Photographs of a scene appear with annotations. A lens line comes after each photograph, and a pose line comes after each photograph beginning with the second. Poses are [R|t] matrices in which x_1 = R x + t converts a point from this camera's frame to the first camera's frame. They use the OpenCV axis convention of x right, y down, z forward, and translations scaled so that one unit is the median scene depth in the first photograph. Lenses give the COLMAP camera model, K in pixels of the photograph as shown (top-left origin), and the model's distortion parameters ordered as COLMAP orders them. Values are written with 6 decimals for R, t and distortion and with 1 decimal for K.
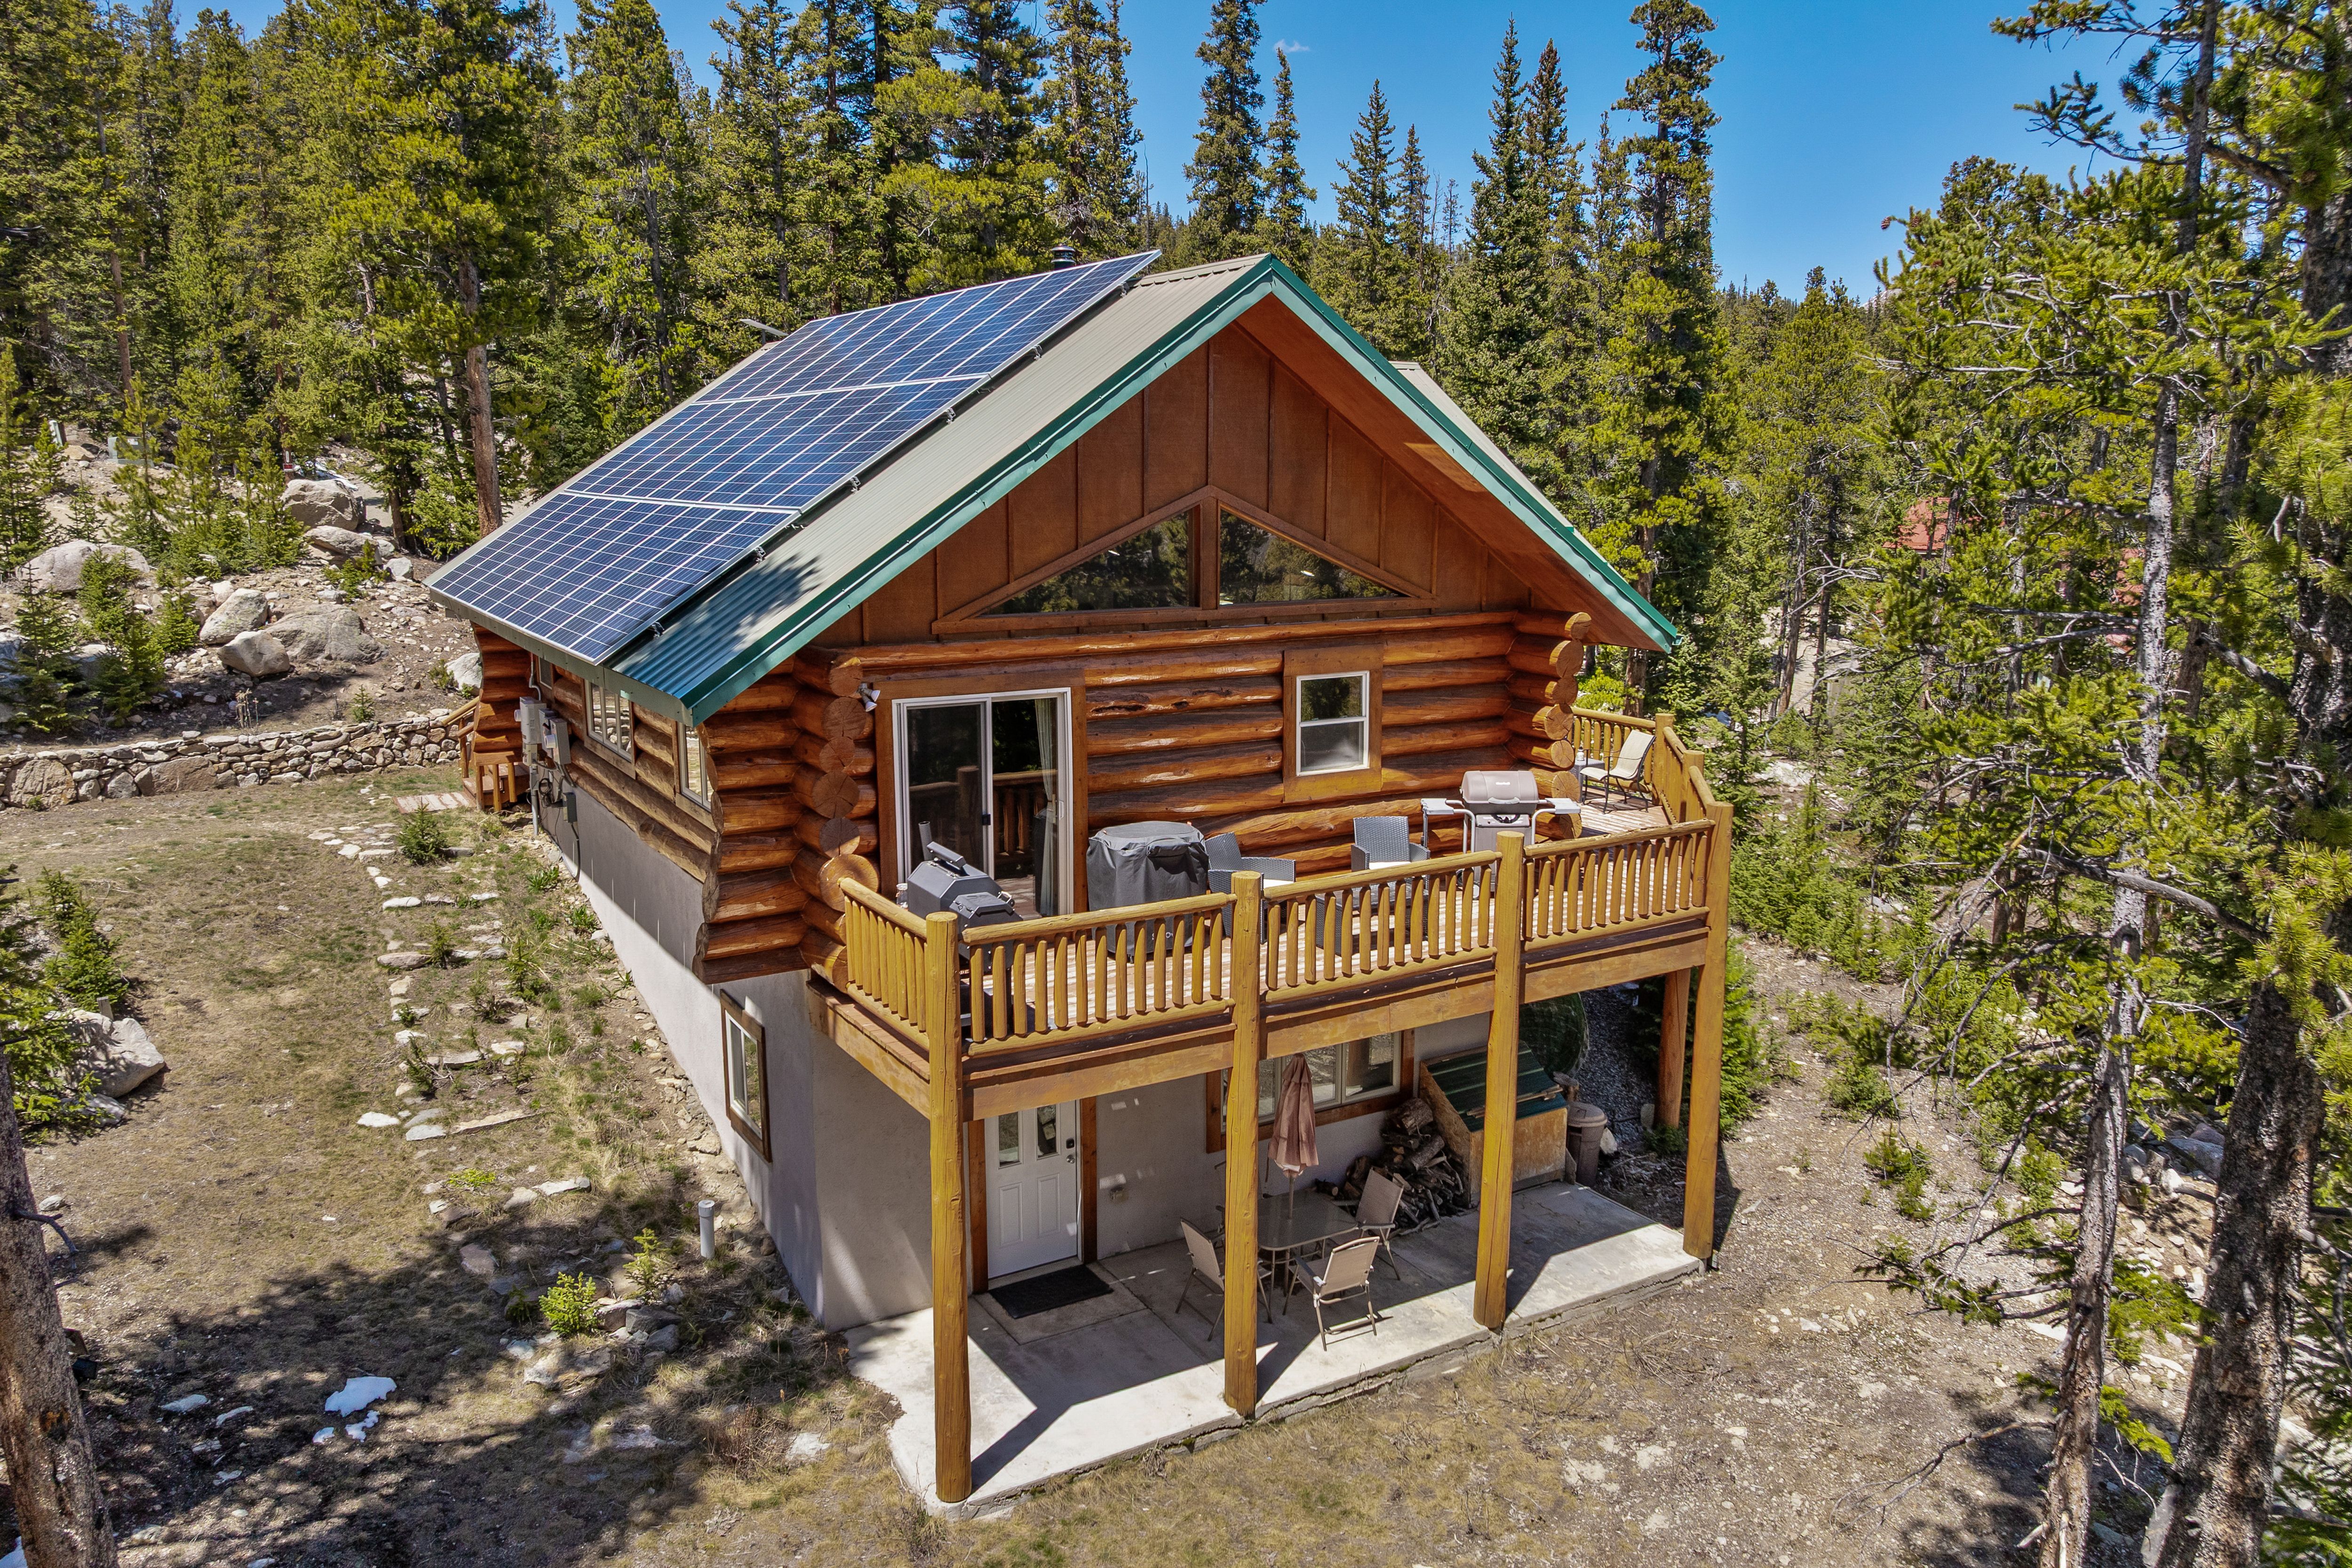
lens RADIAL K [[1686.5, 0, 1179.2], [0, 1686.5, 778.1], [0, 0, 1]] dist [-0.045852, -0.001952]
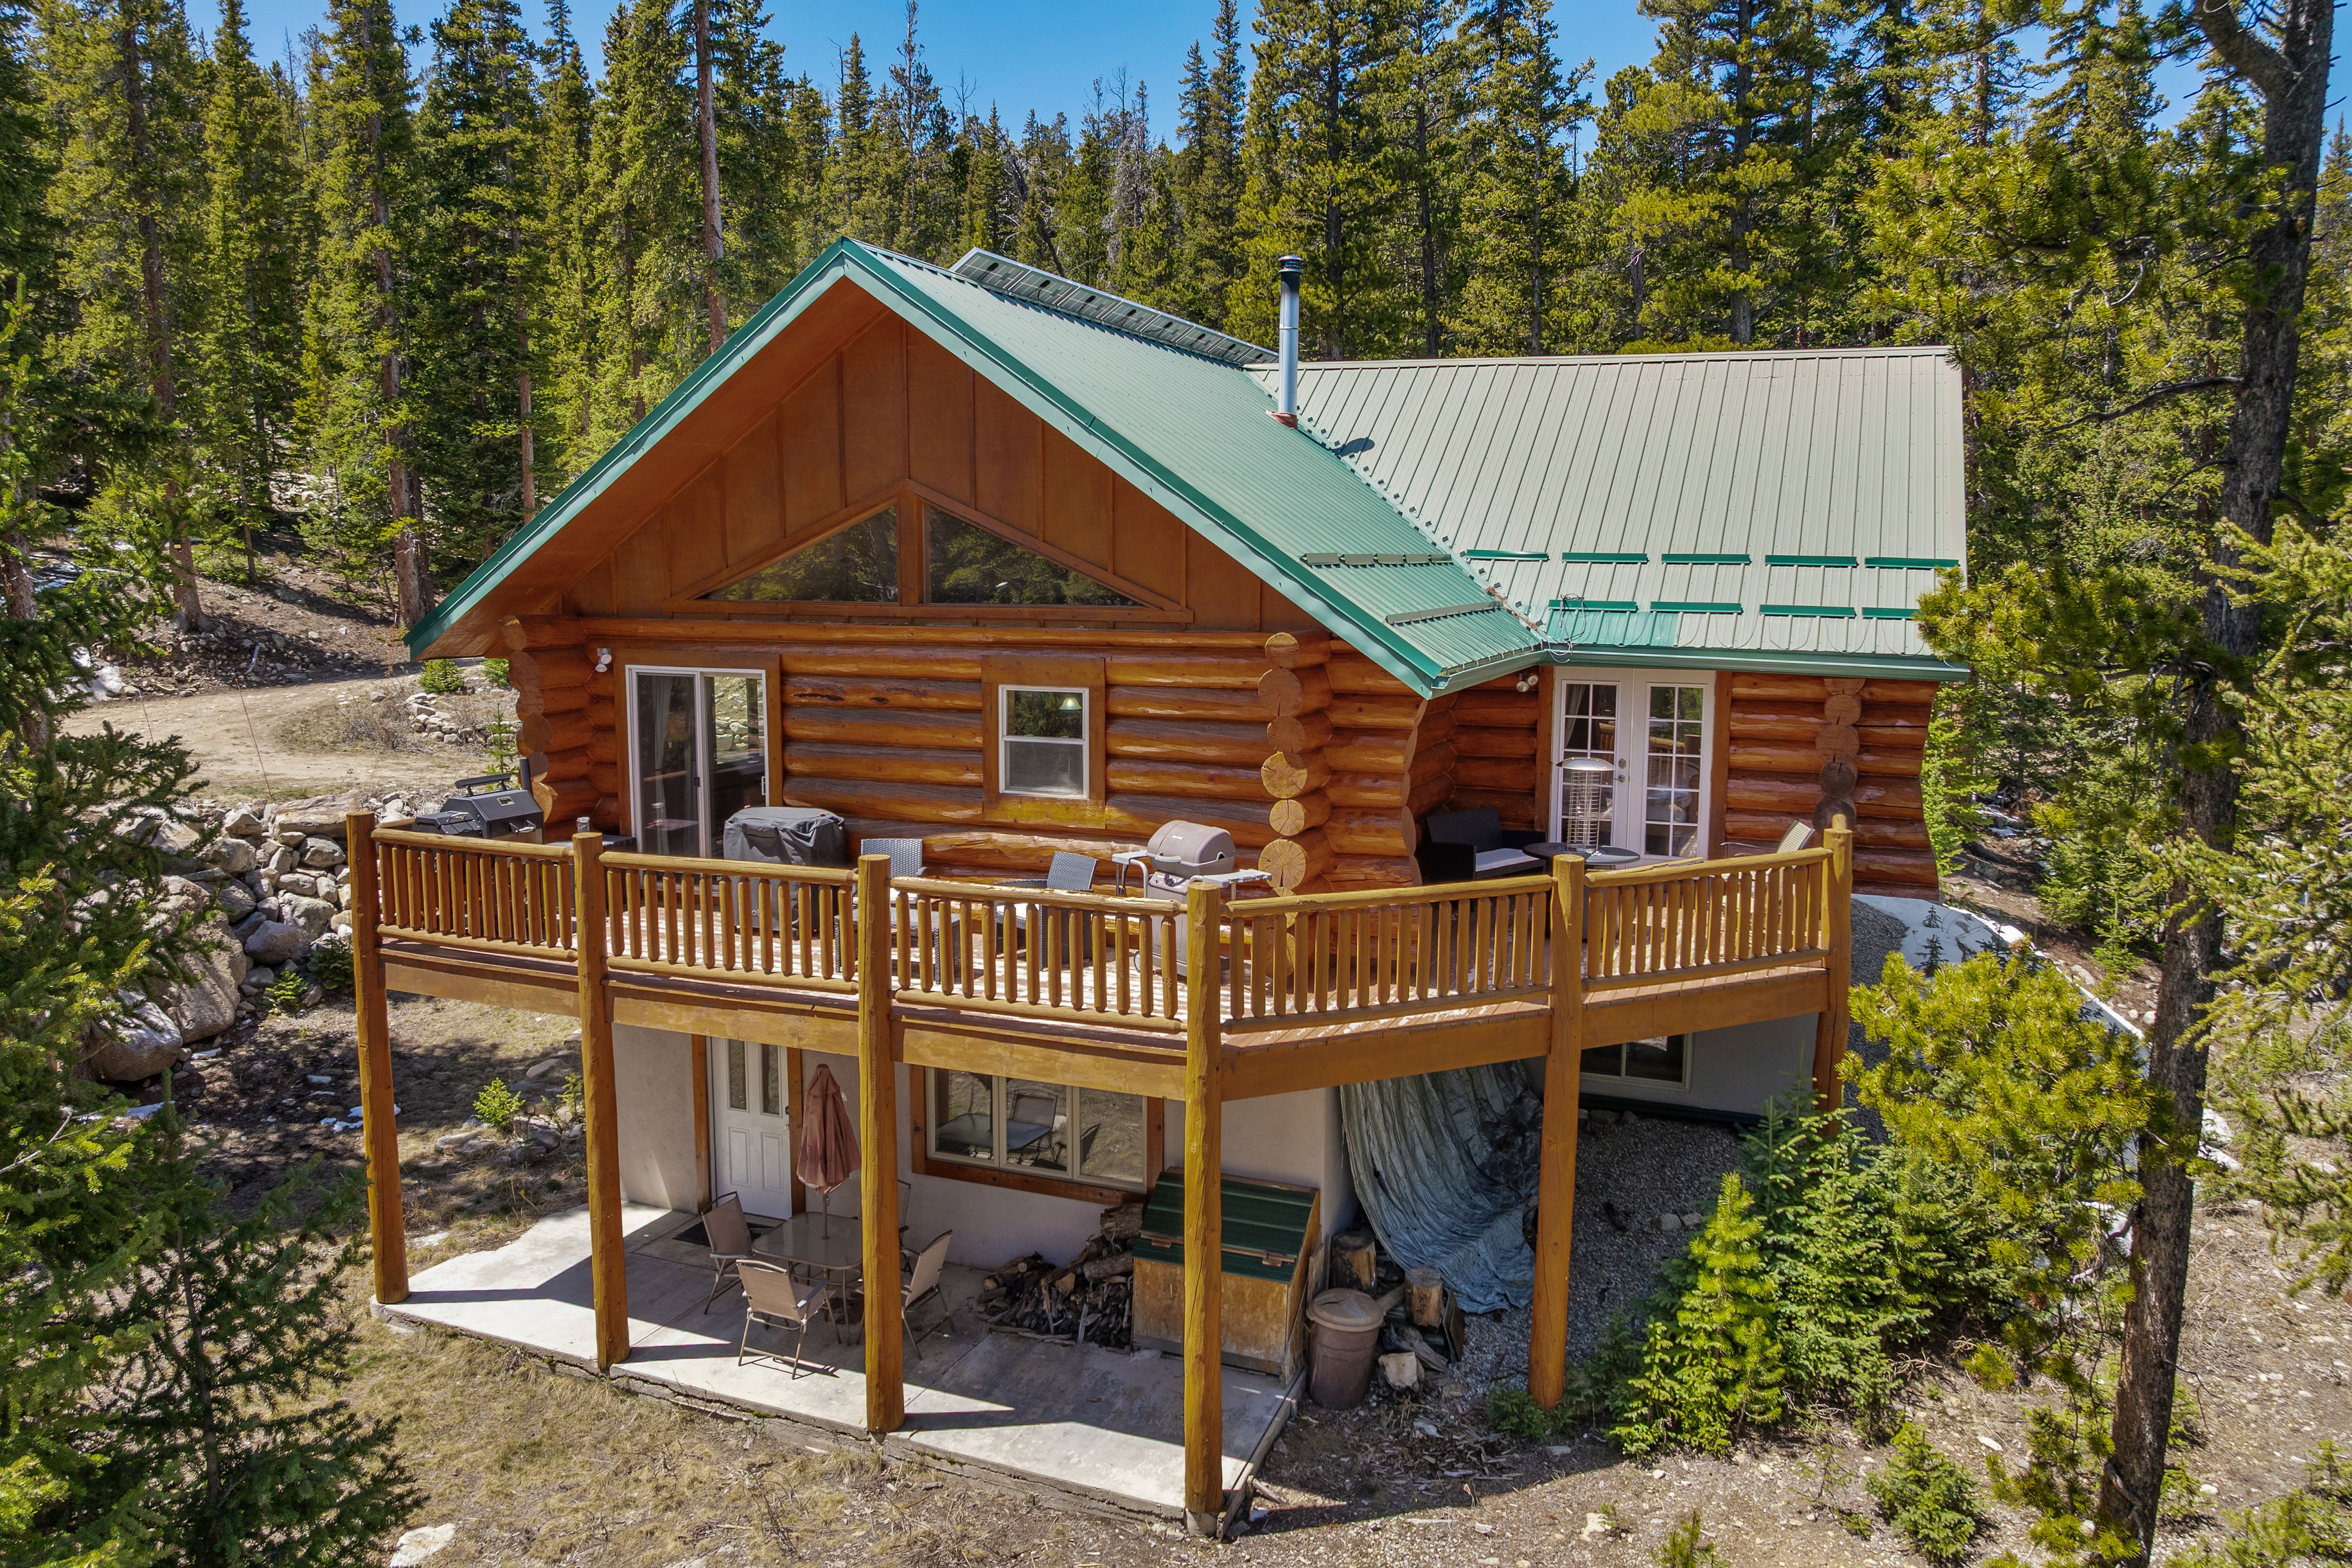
lens RADIAL K [[1686.4, 0, 1177.2], [0, 1686.4, 789.8], [0, 0, 1]] dist [-0.045852, -0.001952]
pose [[0.591804, 0.110338, -0.798495, 0.927609], [-0.151432, 0.988169, 0.024314, -0.043874], [0.791730, 0.106528, 0.601511, 0.566284]]
